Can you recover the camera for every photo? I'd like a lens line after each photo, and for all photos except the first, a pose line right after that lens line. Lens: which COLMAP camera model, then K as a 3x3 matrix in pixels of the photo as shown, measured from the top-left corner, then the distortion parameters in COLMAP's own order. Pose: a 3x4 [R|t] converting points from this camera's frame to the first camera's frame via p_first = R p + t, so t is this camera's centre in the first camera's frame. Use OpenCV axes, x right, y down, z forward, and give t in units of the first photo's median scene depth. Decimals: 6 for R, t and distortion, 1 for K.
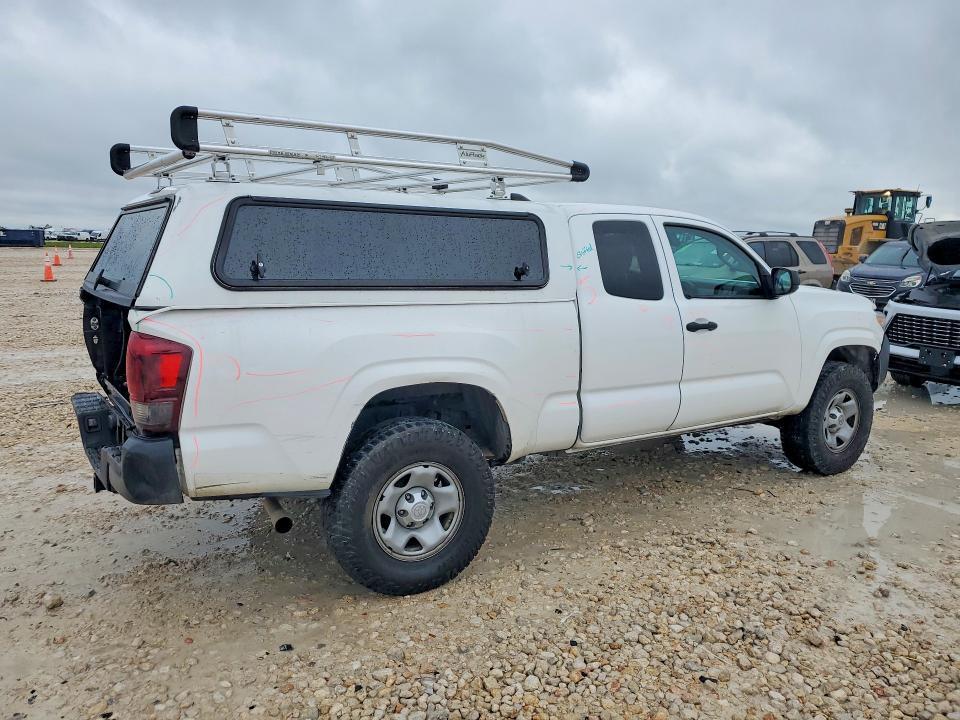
lens RADIAL K [[767.2, 0, 510.1], [0, 767.2, 357.4], [0, 0, 1]] dist [0.077078, -0.085047]
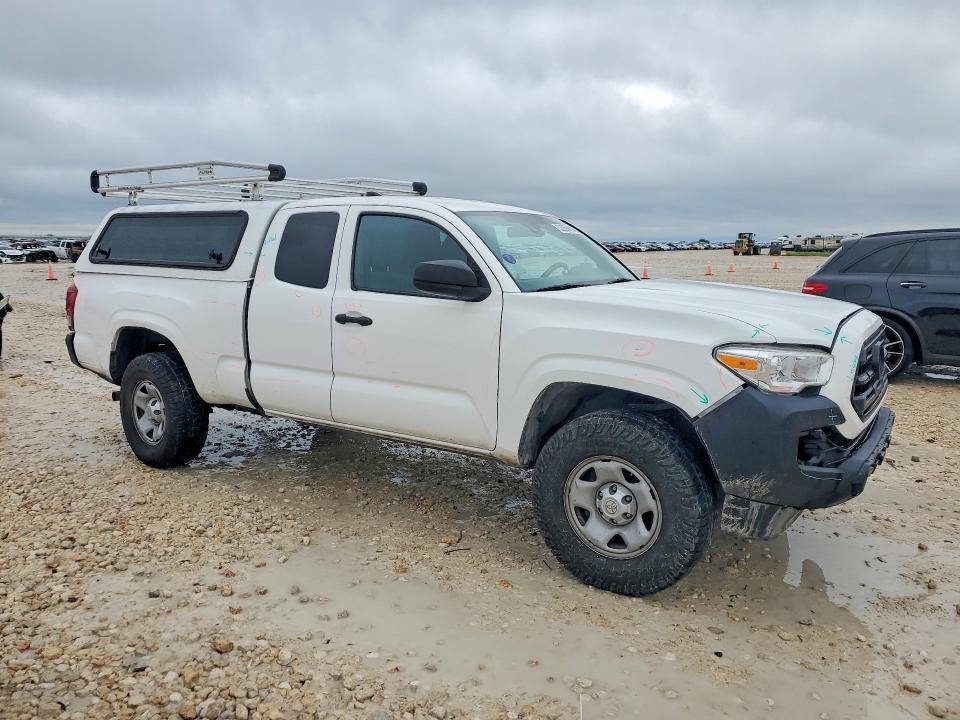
lens RADIAL K [[710.3, 0, 480.0], [0, 710.3, 360.0], [0, 0, 1]] dist [0.000170, -0.061519]
pose [[0.404642, 0.130548, -0.905109, 1.135310], [-0.137057, 0.987236, 0.081120, -0.085801], [0.904146, 0.091228, 0.417369, 0.802577]]
